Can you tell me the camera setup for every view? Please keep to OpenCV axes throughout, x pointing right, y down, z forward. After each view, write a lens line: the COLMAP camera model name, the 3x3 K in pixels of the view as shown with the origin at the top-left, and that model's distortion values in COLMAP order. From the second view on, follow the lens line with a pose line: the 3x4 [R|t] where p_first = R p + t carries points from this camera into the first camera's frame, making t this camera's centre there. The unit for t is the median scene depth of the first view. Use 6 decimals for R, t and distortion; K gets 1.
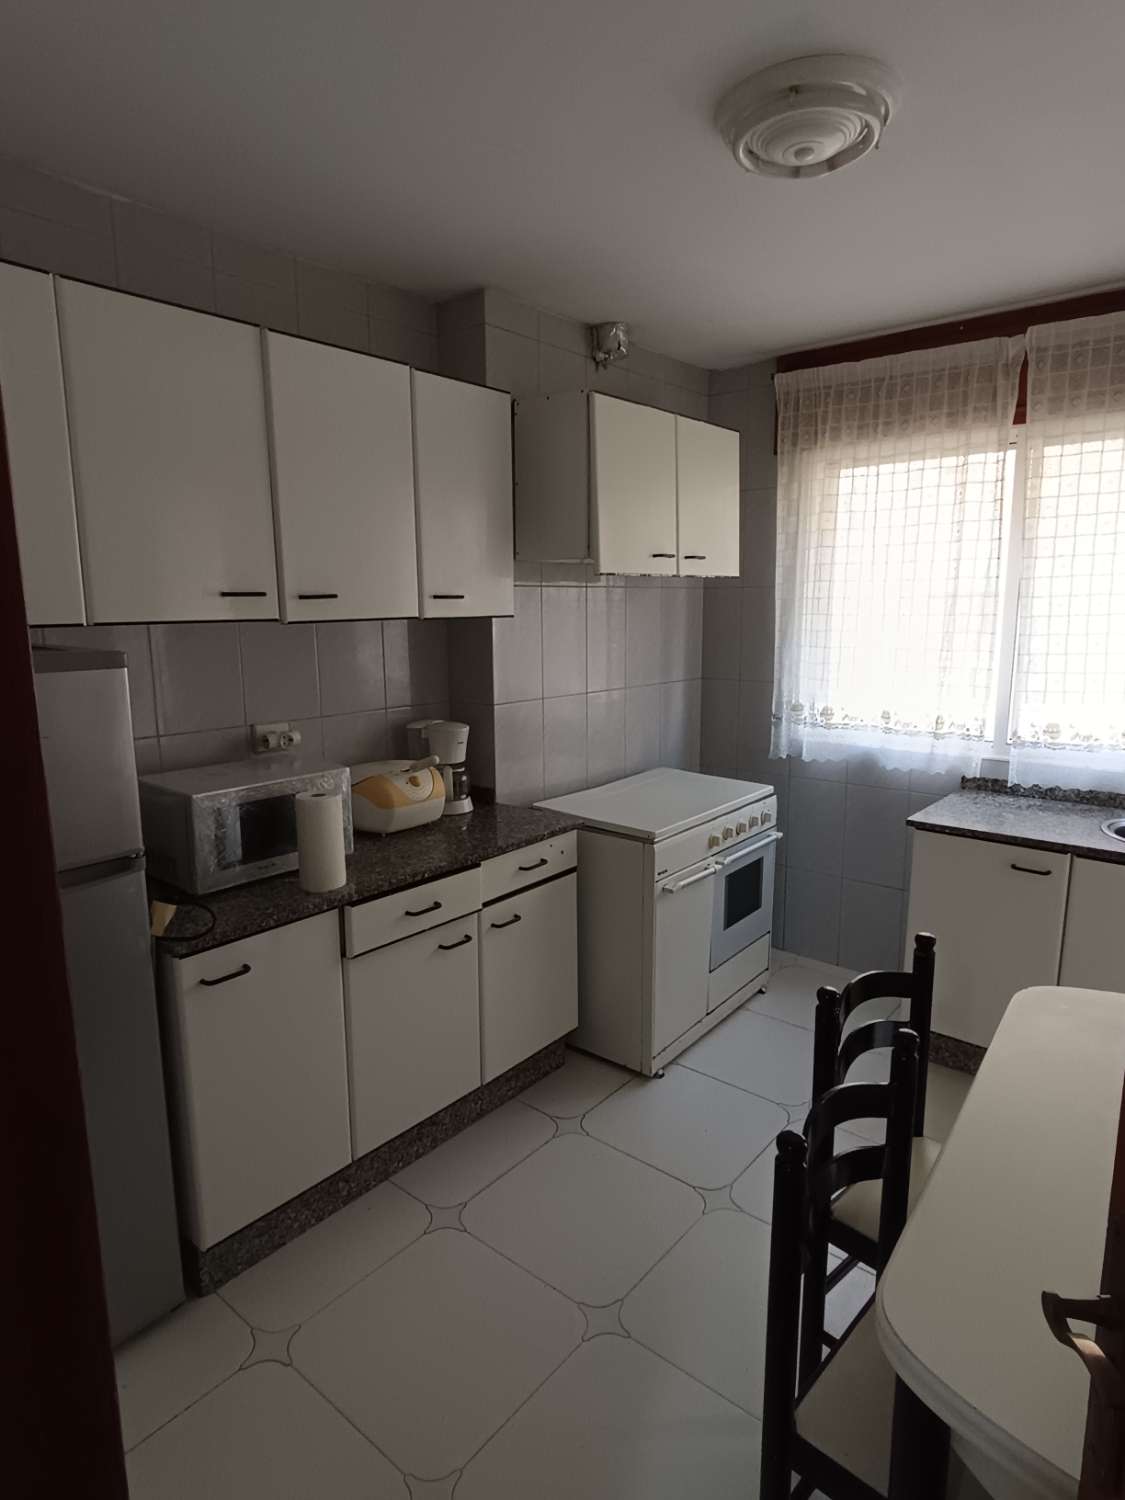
lens RADIAL K [[856.1, 0, 574.0], [0, 856.1, 757.2], [0, 0, 1]] dist [0.020631, -0.001419]
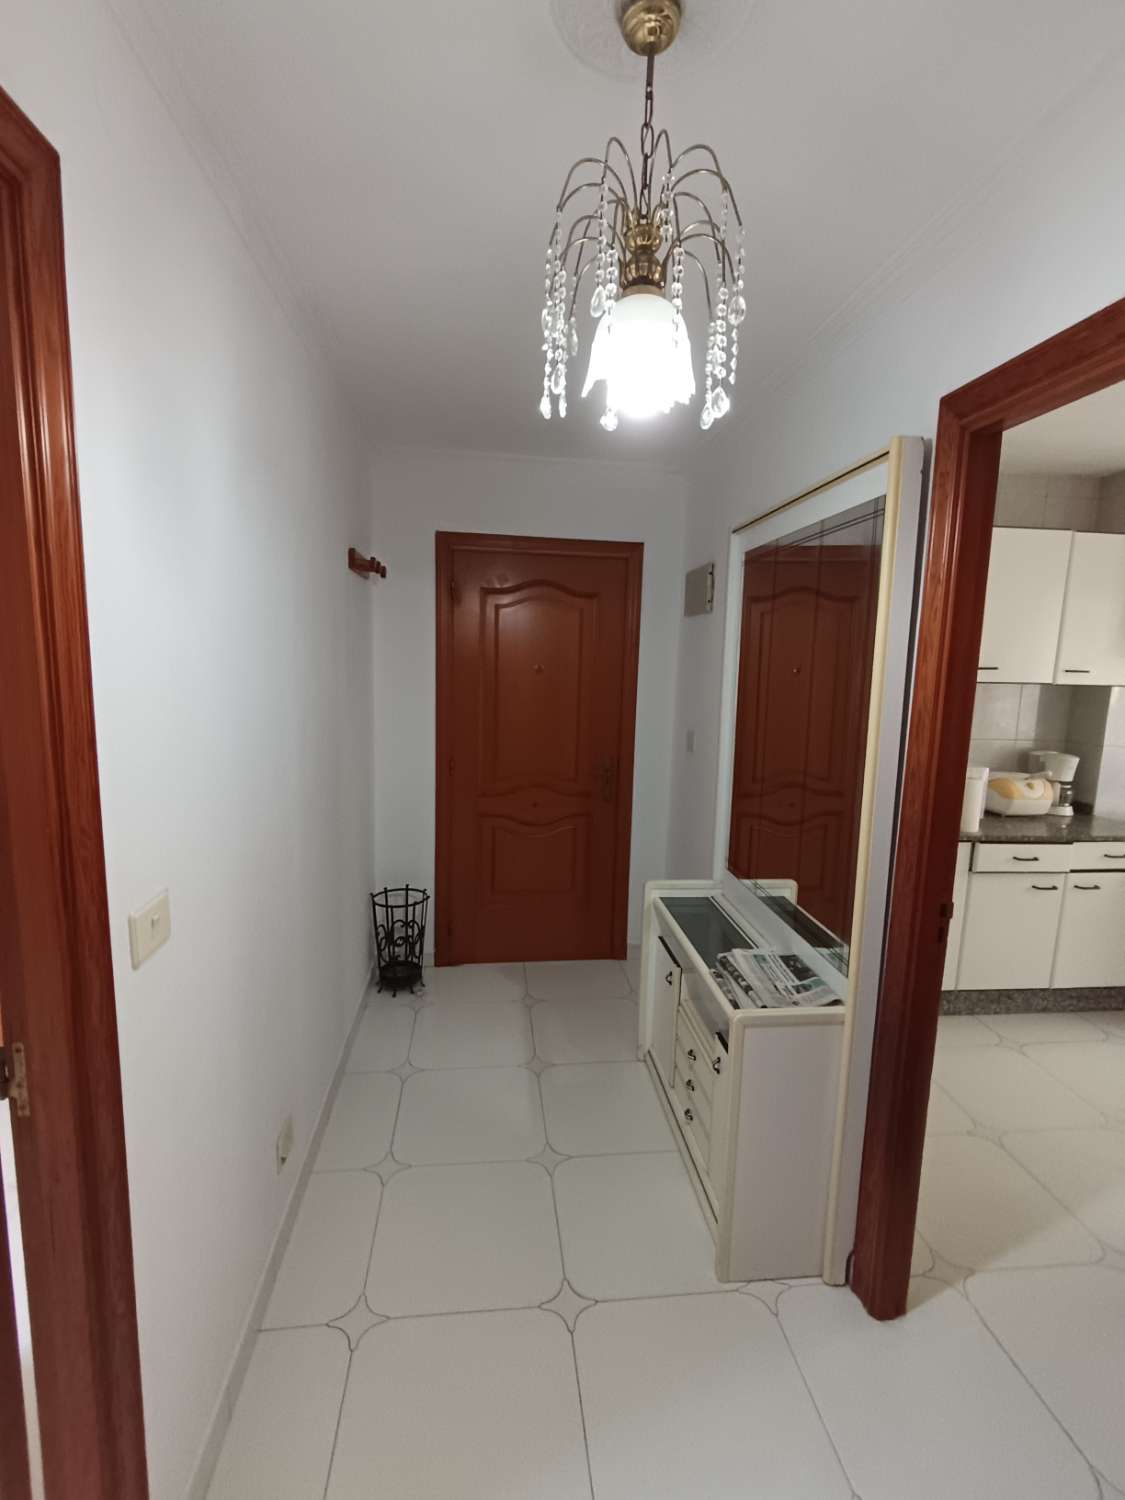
lens RADIAL K [[682.7, 0, 557.0], [0, 682.7, 757.6], [0, 0, 1]] dist [-0.002296, -0.001838]
pose [[0.703284, 0.125917, -0.699668, 0.072775], [-0.155000, 0.987671, 0.021948, 0.083894], [0.693806, 0.093013, 0.714130, -0.511485]]
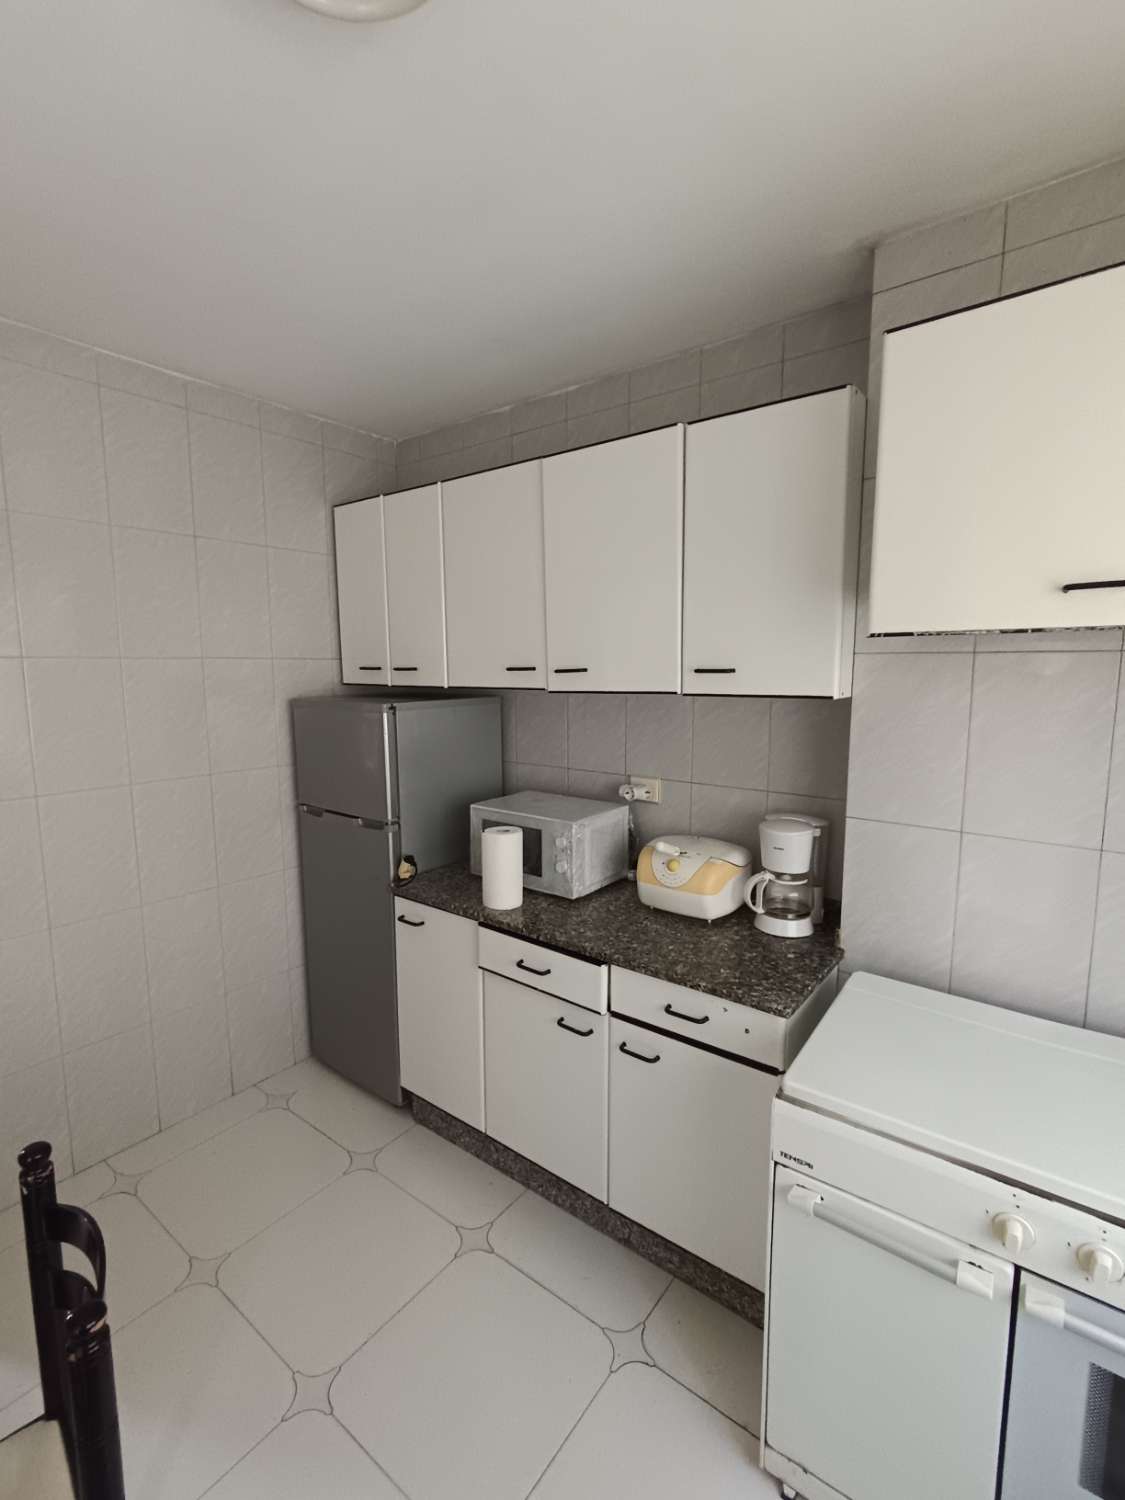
lens RADIAL K [[682.7, 0, 566.8], [0, 682.7, 762.6], [0, 0, 1]] dist [-0.002296, -0.001838]
pose [[0.027797, 0.138248, -0.990008, 0.538137], [-0.182671, 0.974416, 0.130942, -0.159752], [0.982781, 0.177206, 0.052339, 0.832086]]
